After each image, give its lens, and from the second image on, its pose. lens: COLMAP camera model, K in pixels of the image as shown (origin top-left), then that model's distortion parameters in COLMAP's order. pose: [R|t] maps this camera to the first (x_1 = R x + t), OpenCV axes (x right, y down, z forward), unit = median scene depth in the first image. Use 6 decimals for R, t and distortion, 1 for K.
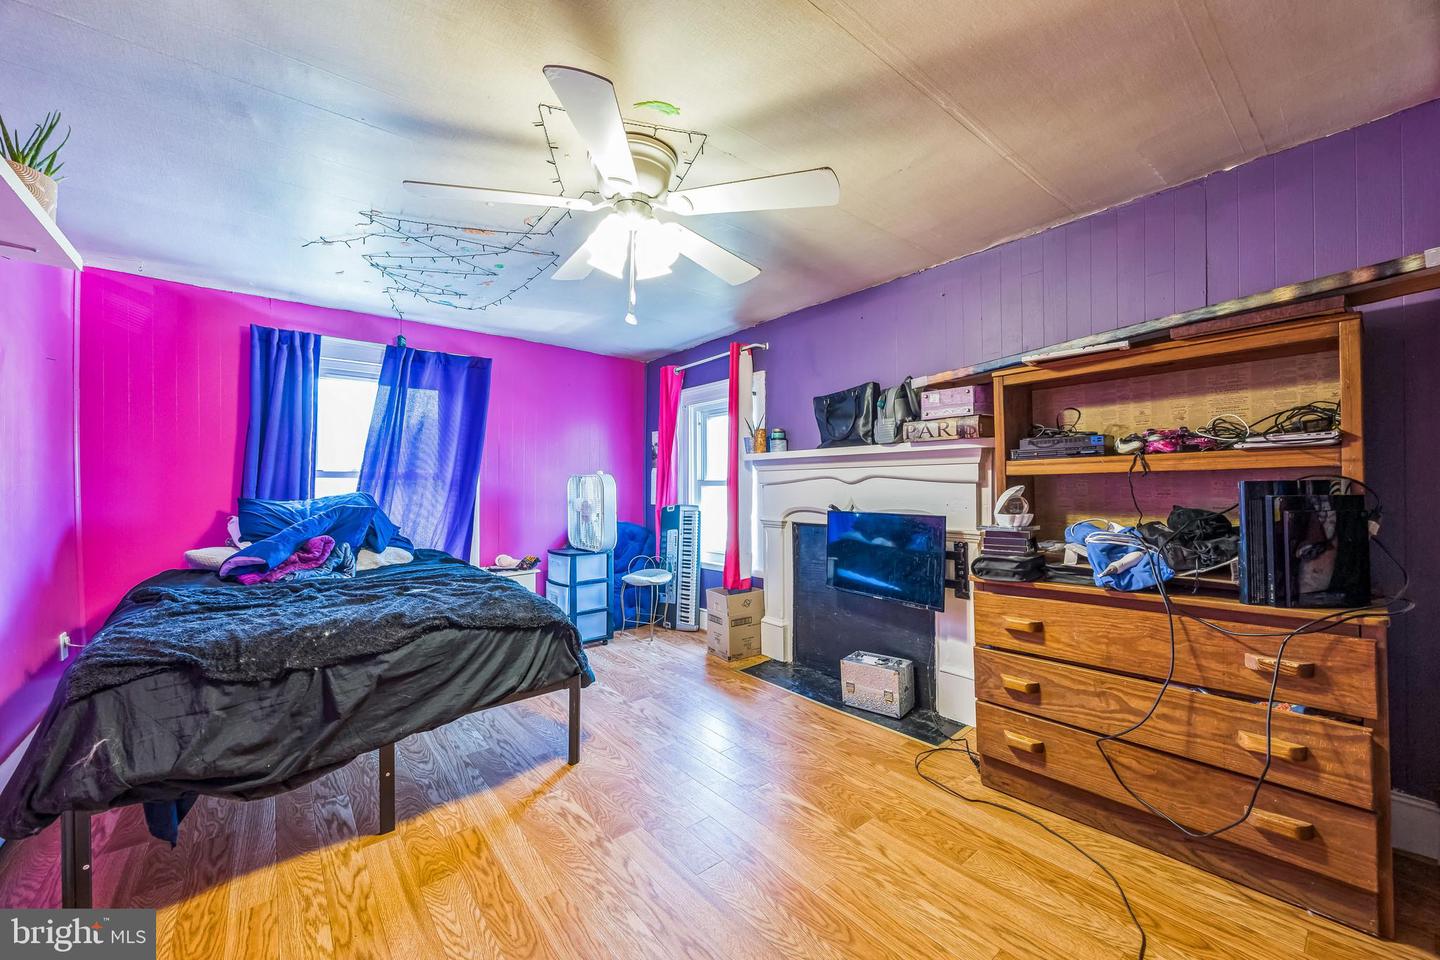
lens RADIAL K [[556.6, 0, 722.8], [0, 556.6, 478.7], [0, 0, 1]] dist [-0.005984, -0.000667]
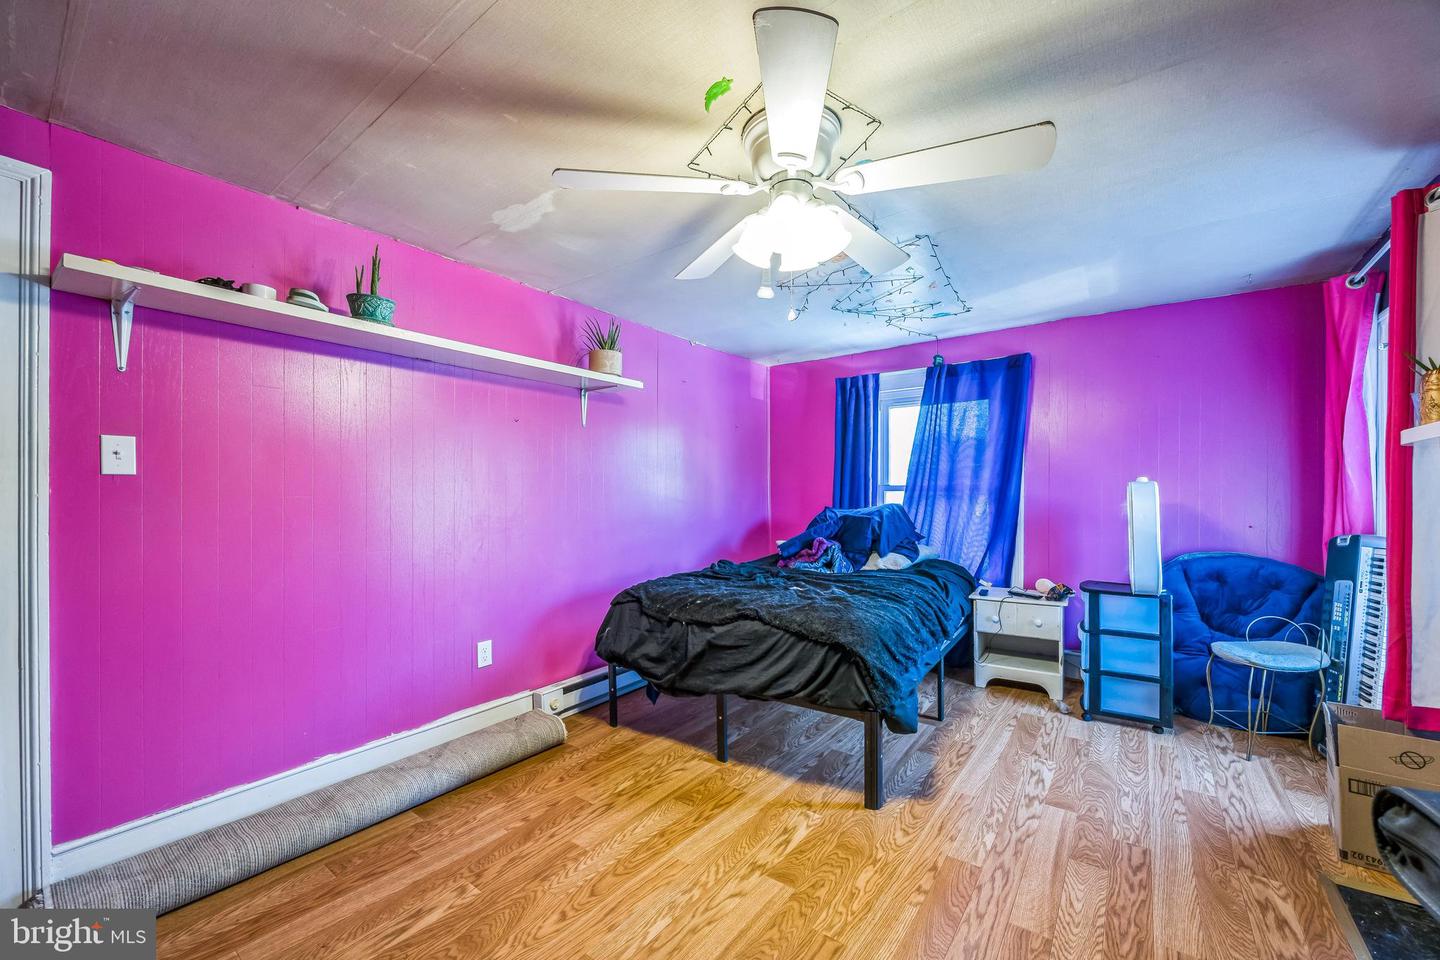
lens RADIAL K [[556.6, 0, 718.9], [0, 556.6, 491.5], [0, 0, 1]] dist [-0.005984, -0.000667]
pose [[0.233435, -0.006351, -0.972352, 0.438448], [0.014944, 0.999884, -0.002943, -0.002669], [0.972258, -0.013844, 0.233503, 0.438729]]
